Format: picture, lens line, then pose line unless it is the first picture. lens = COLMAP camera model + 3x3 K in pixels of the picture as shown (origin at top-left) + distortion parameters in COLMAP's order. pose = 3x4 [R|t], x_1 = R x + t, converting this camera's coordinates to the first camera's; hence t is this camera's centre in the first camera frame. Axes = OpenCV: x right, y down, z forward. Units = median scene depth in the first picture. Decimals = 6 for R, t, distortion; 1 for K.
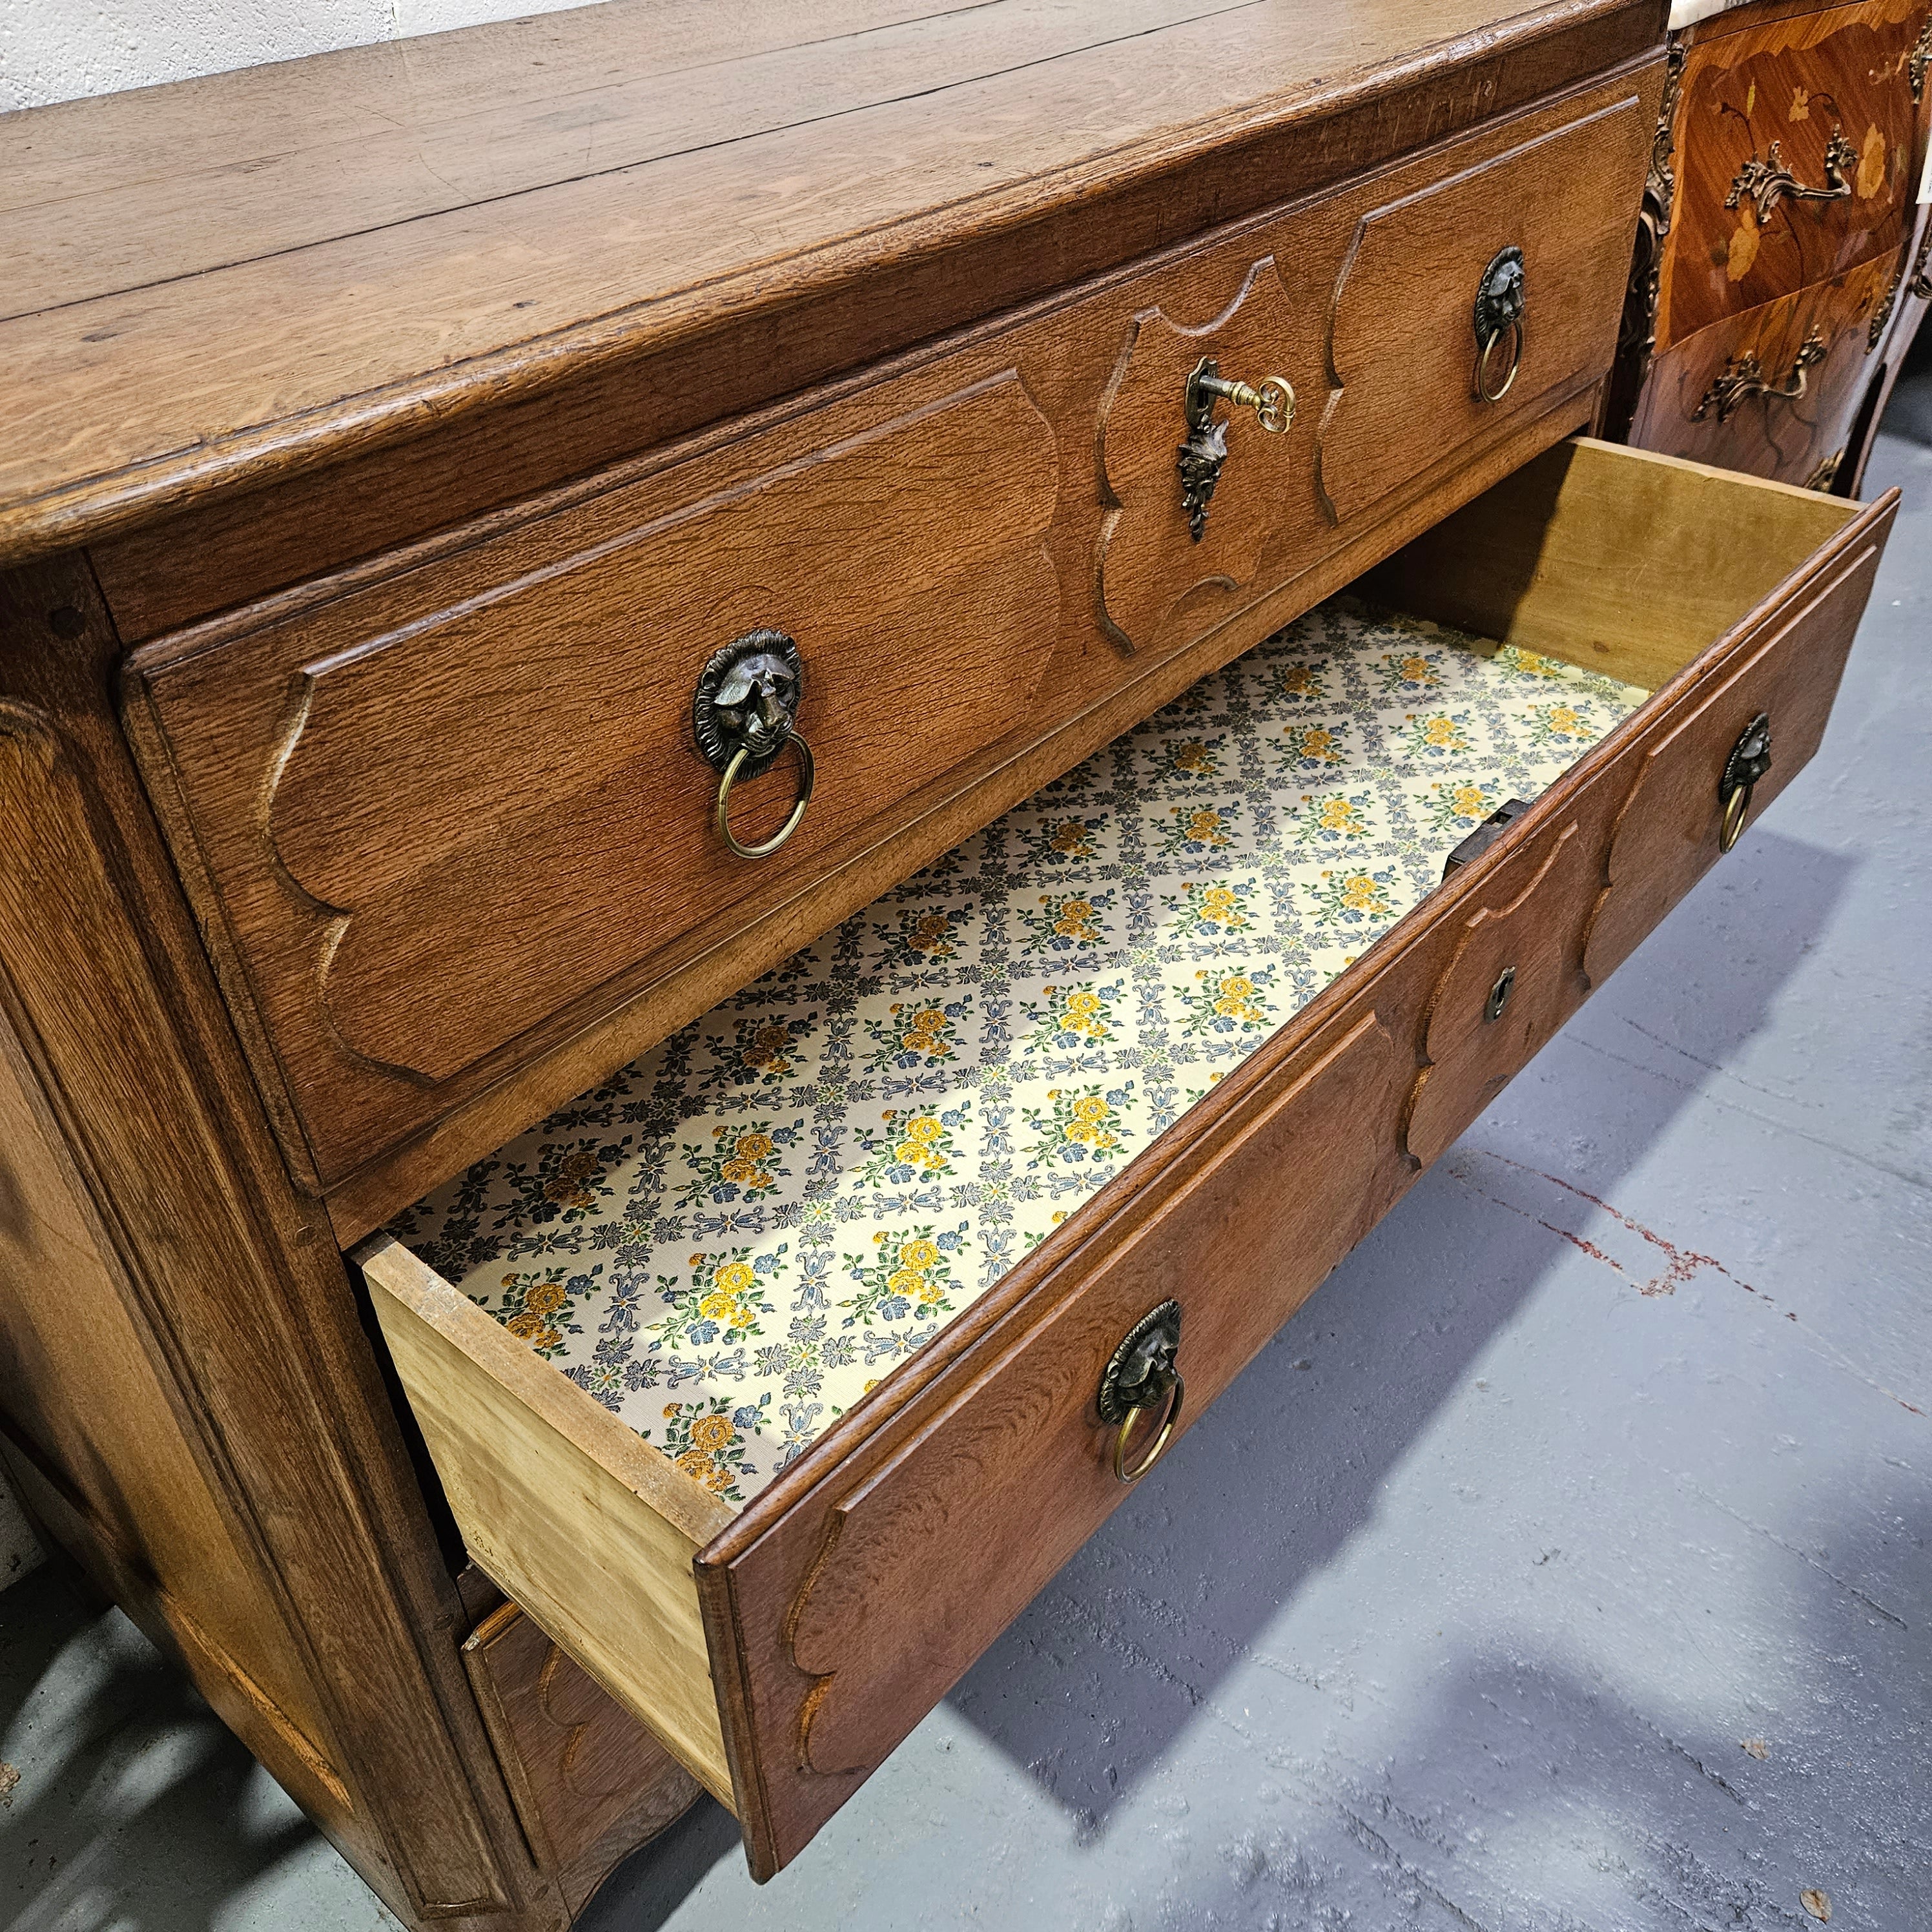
lens RADIAL K [[1731.0, 0, 949.8], [0, 1731.0, 967.6], [0, 0, 1]] dist [0.072096, -0.077855]
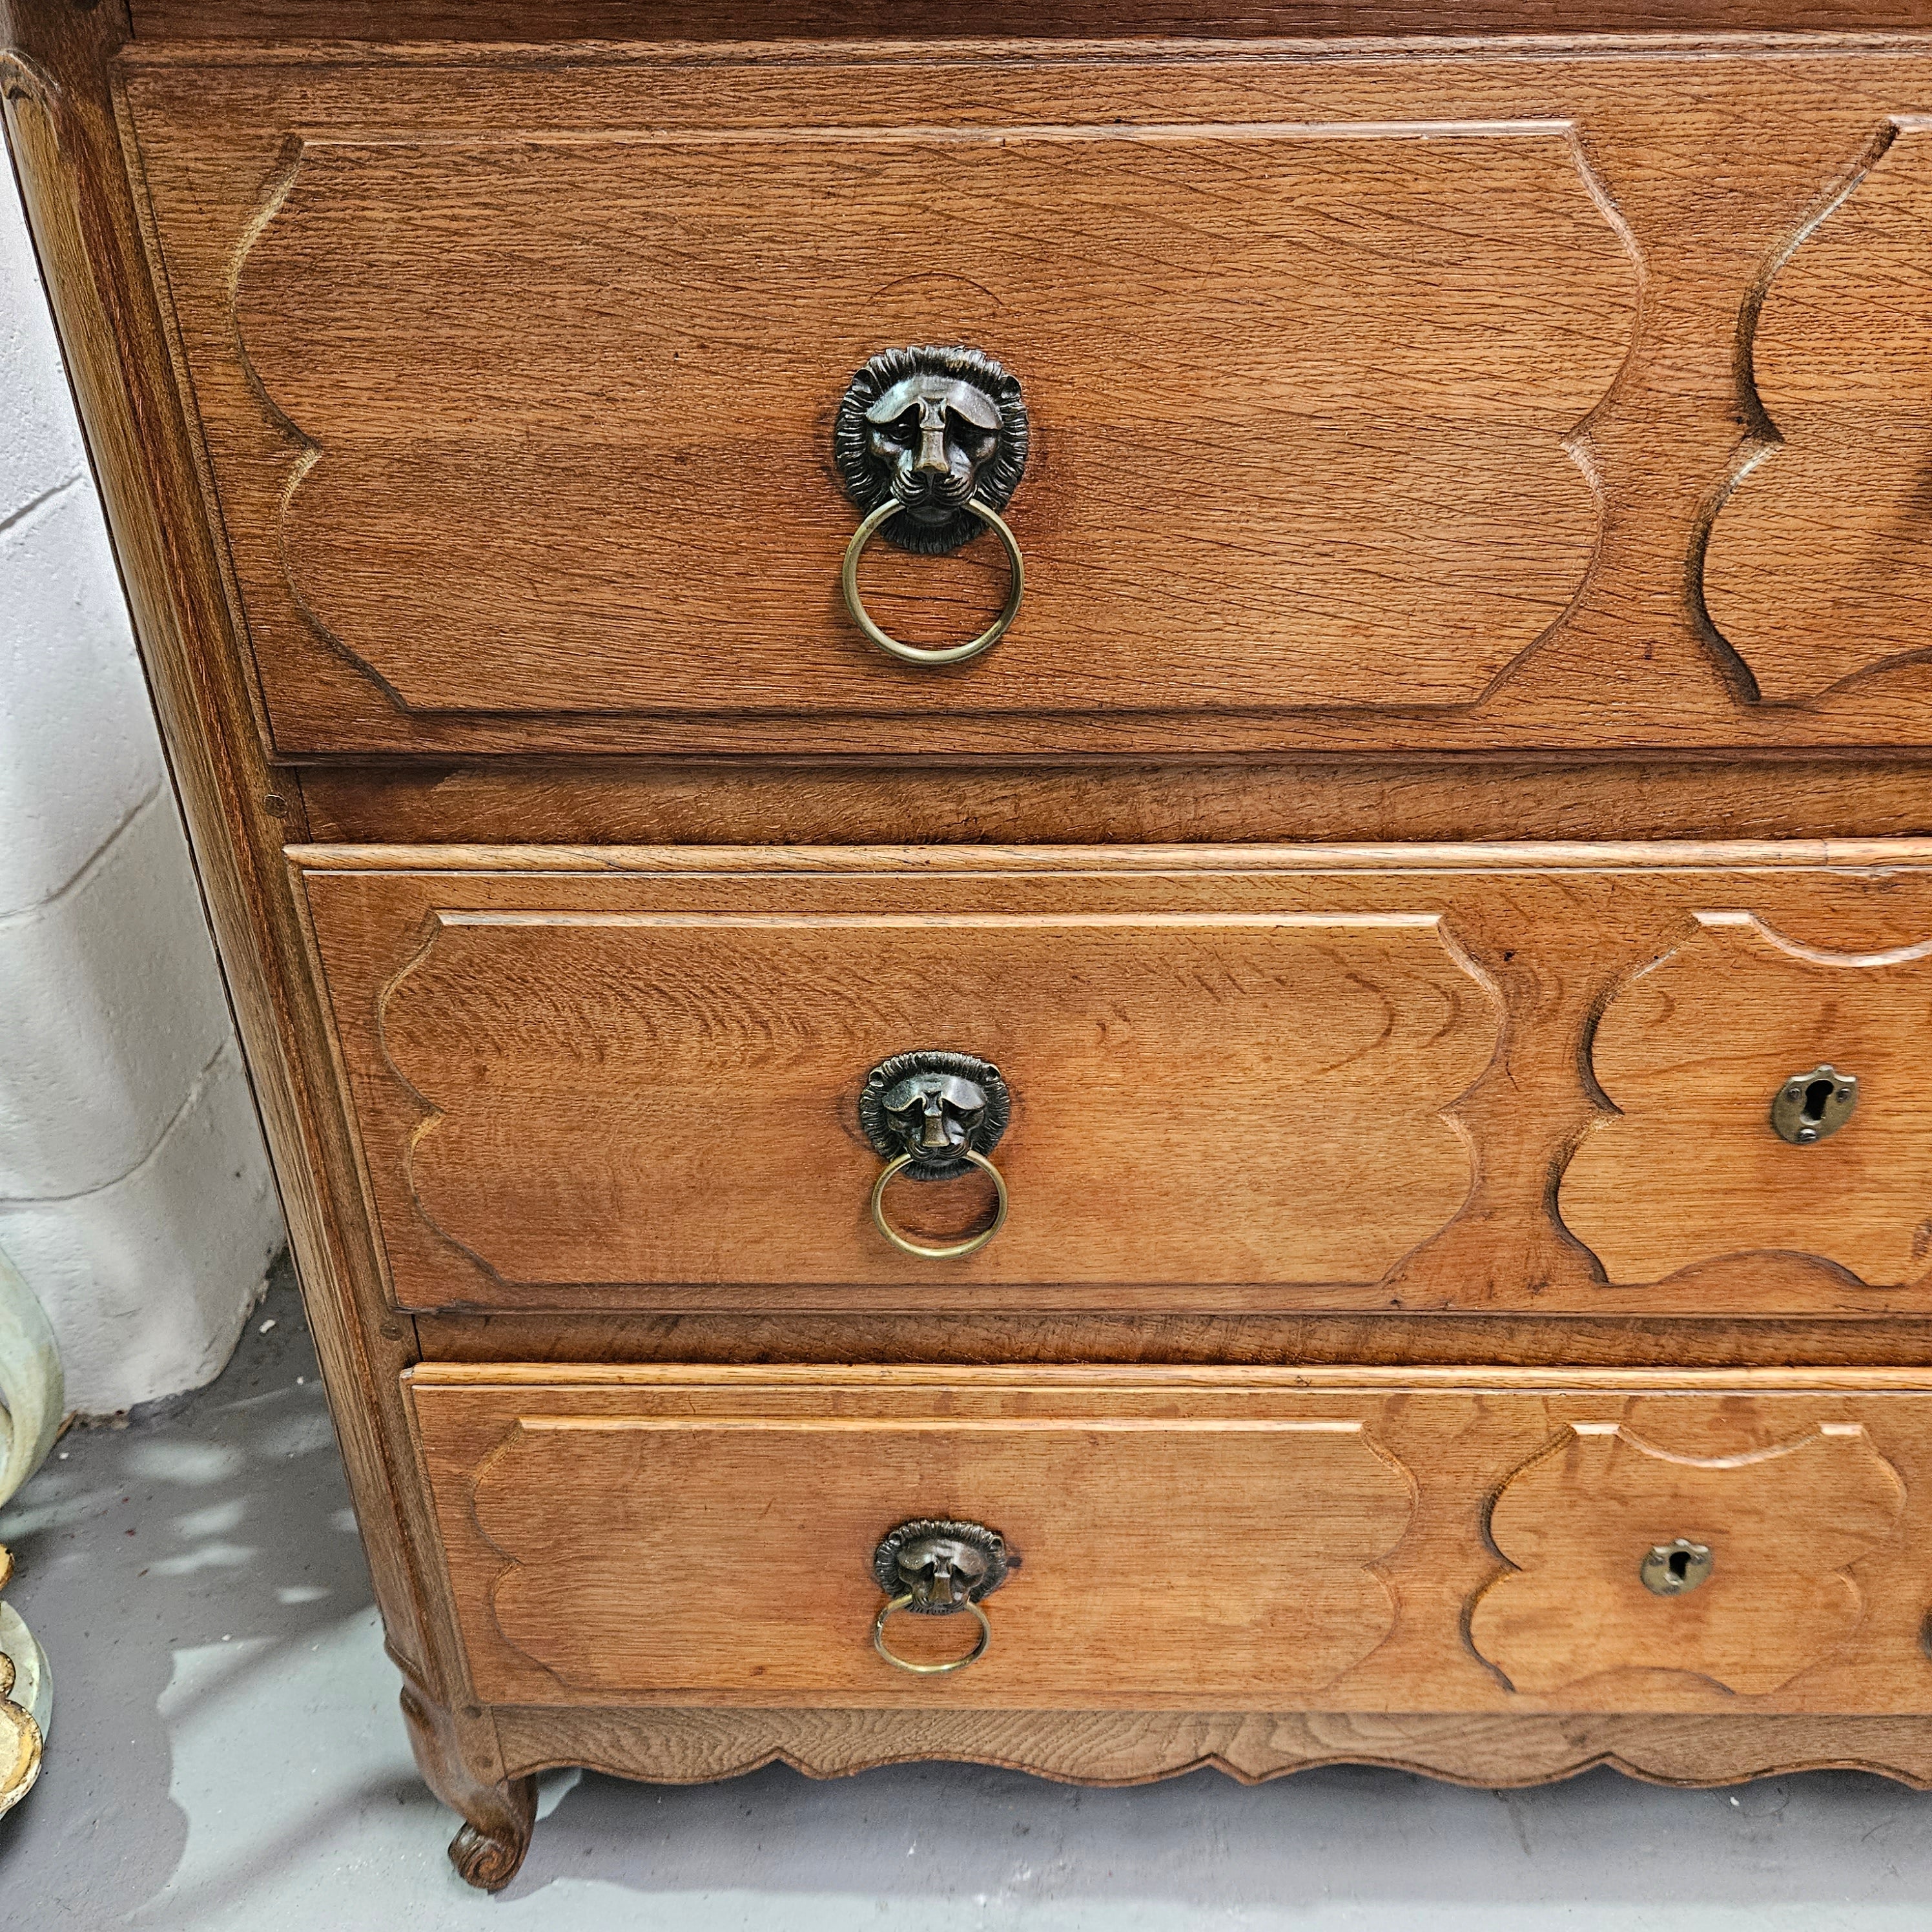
lens RADIAL K [[1731.0, 0, 949.8], [0, 1731.0, 967.6], [0, 0, 1]] dist [0.072096, -0.077855]
pose [[0.643937, 0.422593, -0.637778, 0.477173], [-0.469189, 0.876579, 0.107104, -0.039465], [0.604324, 0.230270, 0.762737, 0.494191]]
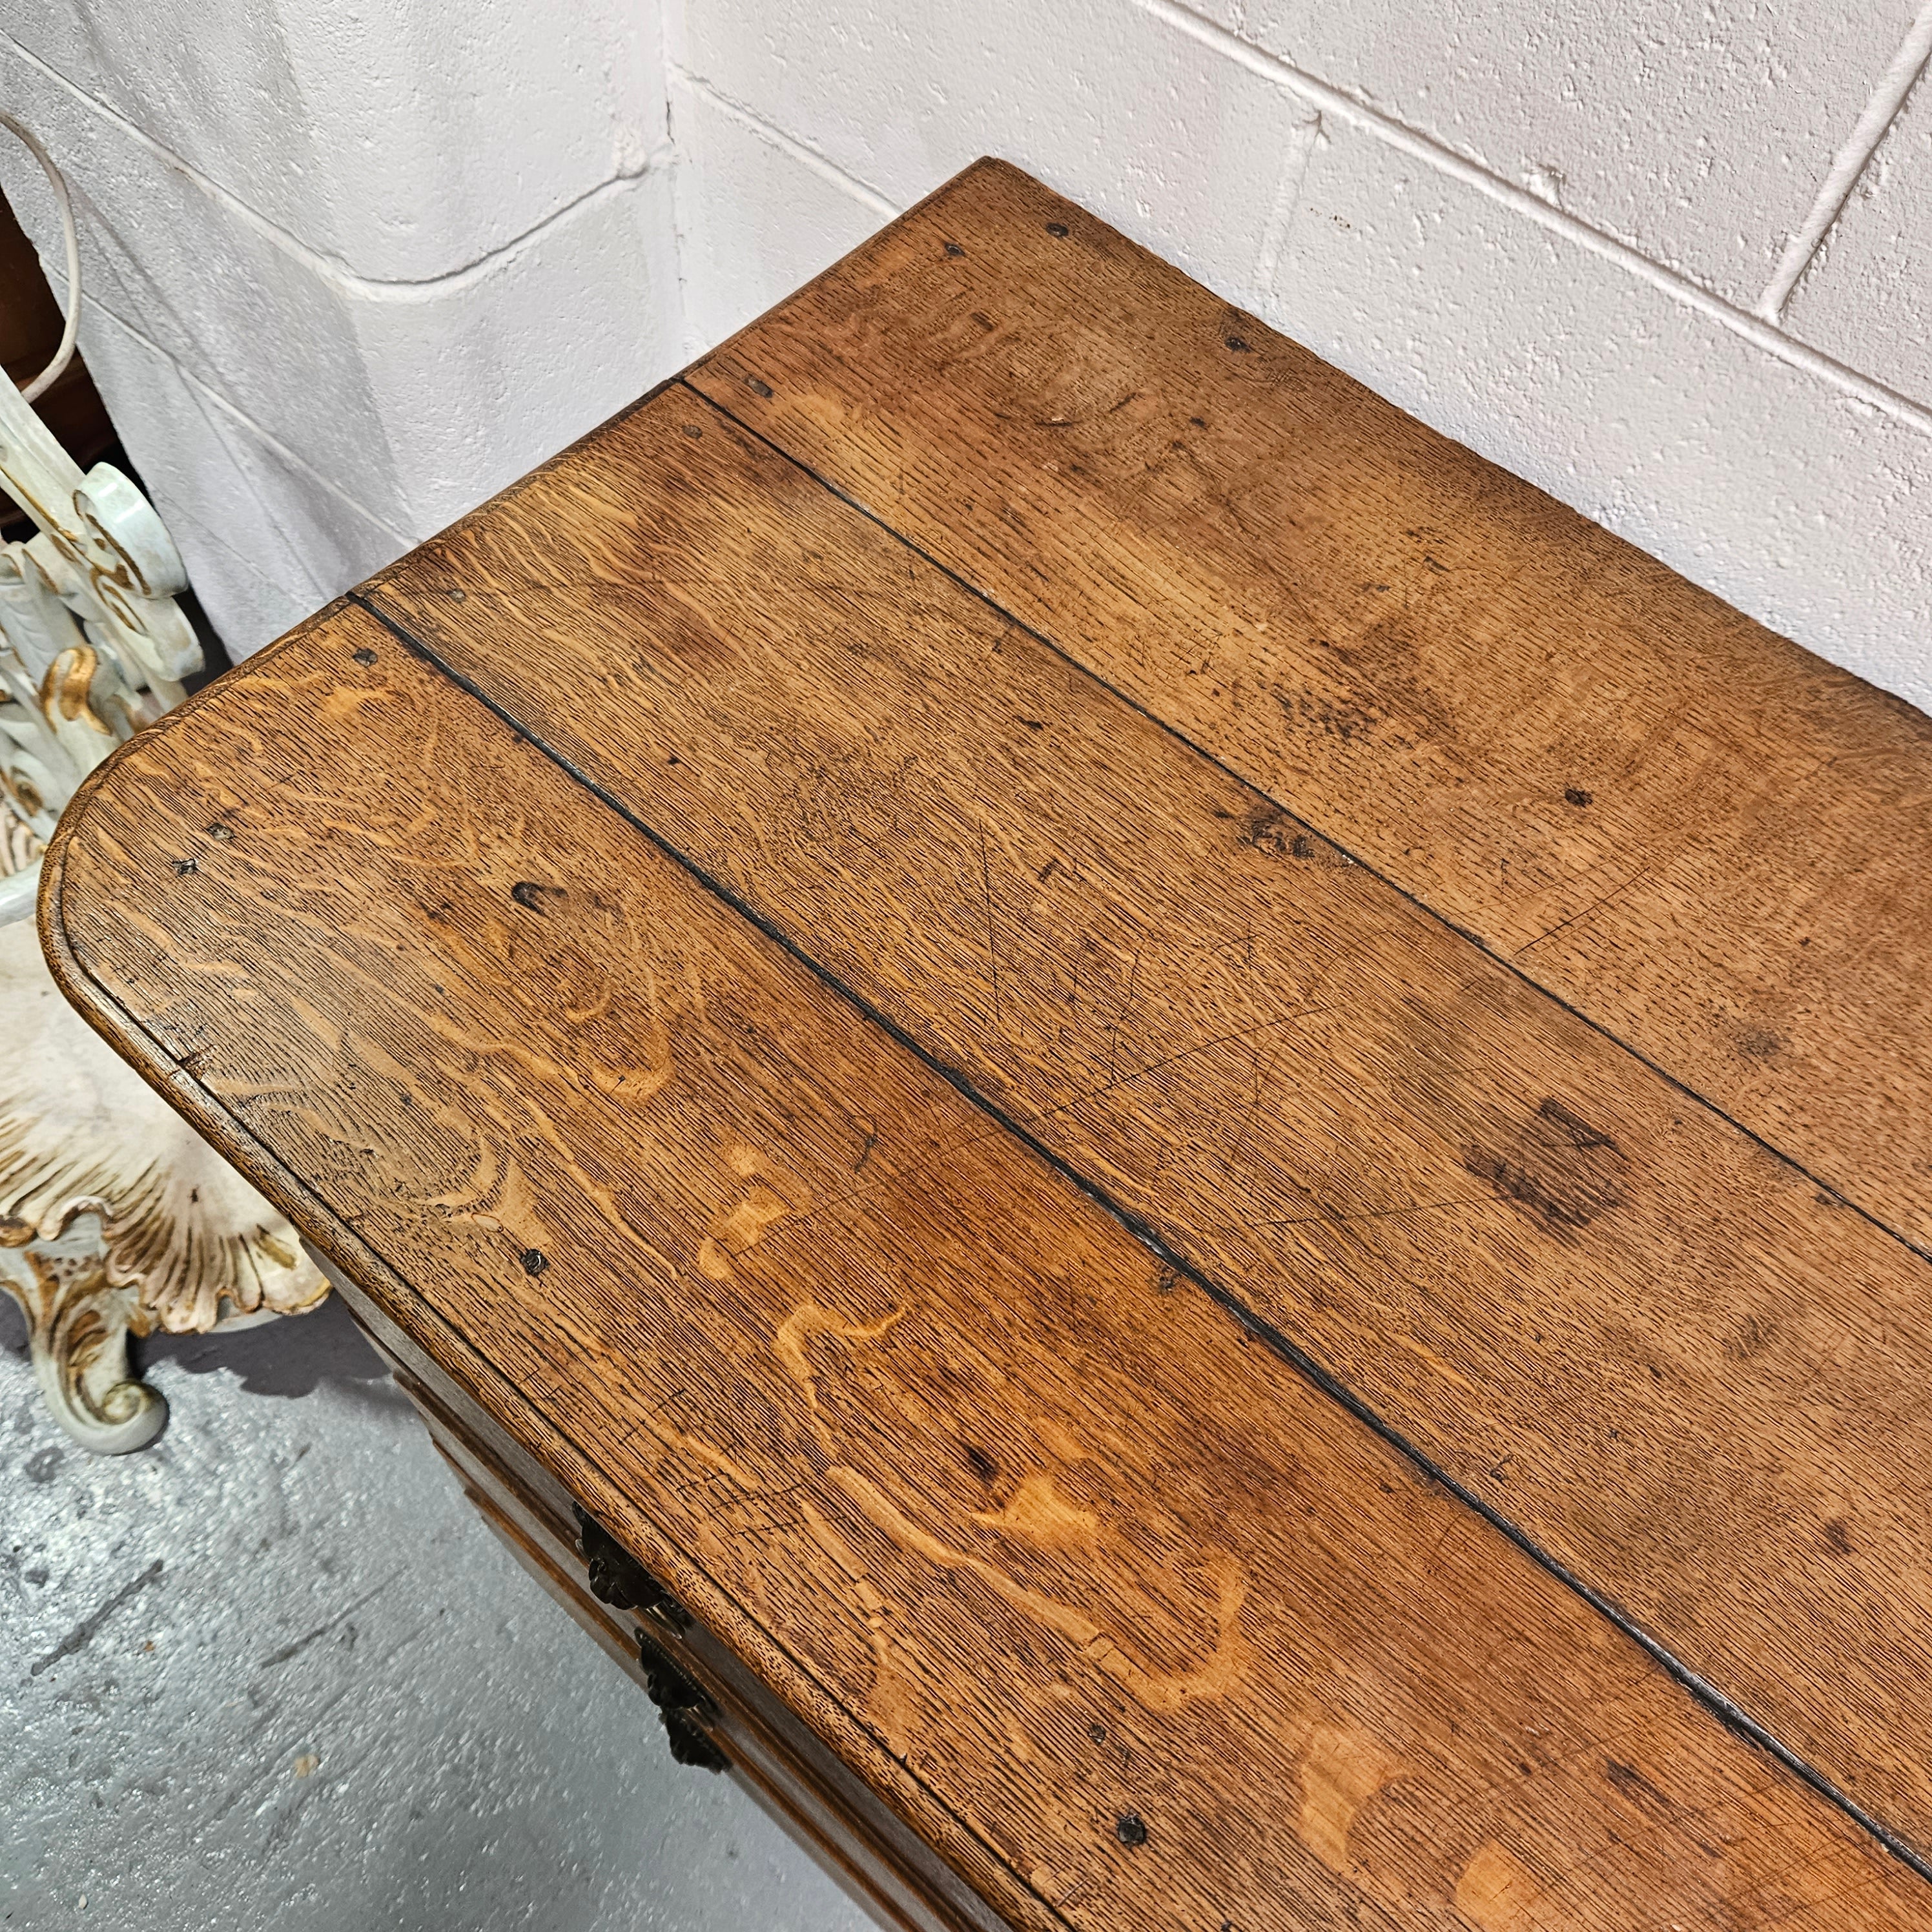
lens RADIAL K [[1744.5, 0, 953.0], [0, 1744.5, 942.2], [0, 0, 1]] dist [0.077159, -0.093211]
pose [[0.001114, 0.876414, -0.481557, 0.051564], [-0.644511, 0.368826, 0.669756, -1.043388], [0.764594, 0.309622, 0.565269, 0.506768]]
